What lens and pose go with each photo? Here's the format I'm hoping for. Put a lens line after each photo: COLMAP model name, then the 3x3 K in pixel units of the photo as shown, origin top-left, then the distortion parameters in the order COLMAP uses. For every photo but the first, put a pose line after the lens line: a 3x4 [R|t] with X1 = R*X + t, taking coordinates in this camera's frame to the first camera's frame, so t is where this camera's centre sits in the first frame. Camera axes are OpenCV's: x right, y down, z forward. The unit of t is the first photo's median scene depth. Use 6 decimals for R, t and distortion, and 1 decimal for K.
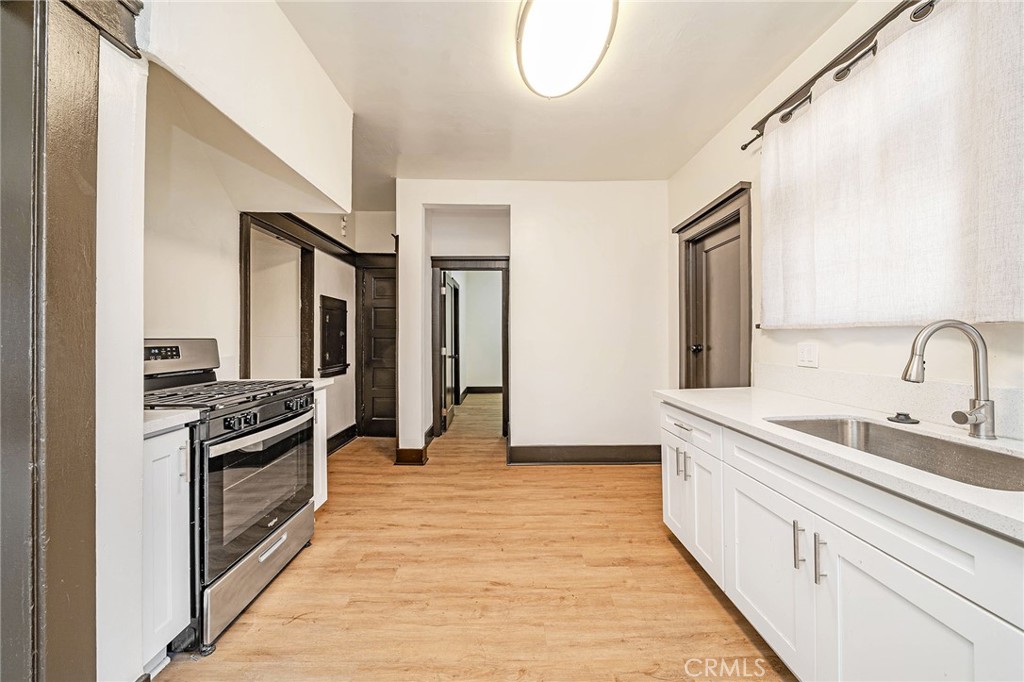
lens RADIAL K [[350.7, 0, 514.2], [0, 350.7, 339.5], [0, 0, 1]] dist [-0.004382, 0.000402]
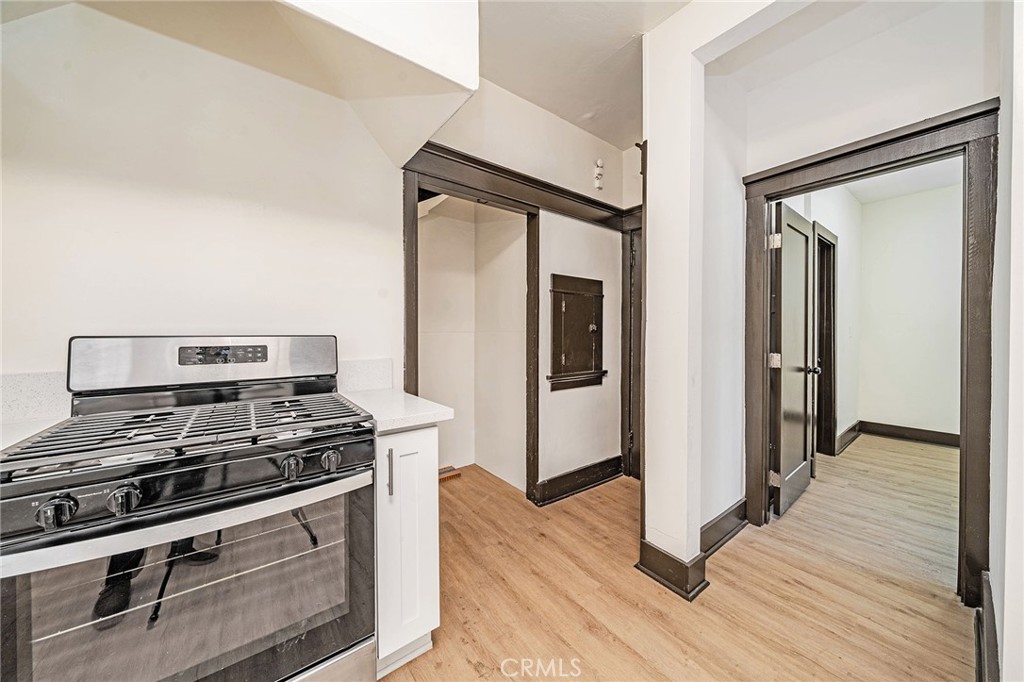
lens RADIAL K [[350.7, 0, 511.4], [0, 350.7, 337.5], [0, 0, 1]] dist [-0.004382, 0.000402]
pose [[0.582459, 0.011772, -0.812775, -0.020941], [-0.003814, 0.999924, 0.011749, -0.006560], [0.812851, -0.003743, 0.582459, 0.699508]]
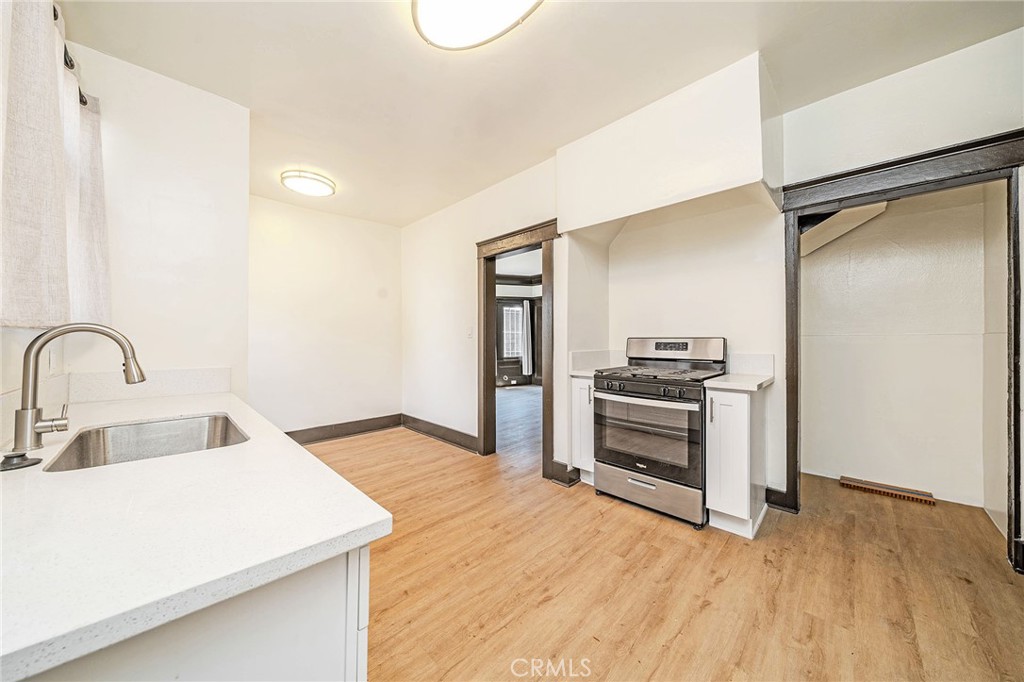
lens RADIAL K [[350.7, 0, 510.3], [0, 350.7, 339.6], [0, 0, 1]] dist [-0.004382, 0.000402]
pose [[-0.725522, 0.005672, -0.688176, 0.458853], [-0.000137, 0.999965, 0.008387, -0.004897], [0.688199, 0.006179, -0.725496, 1.112824]]
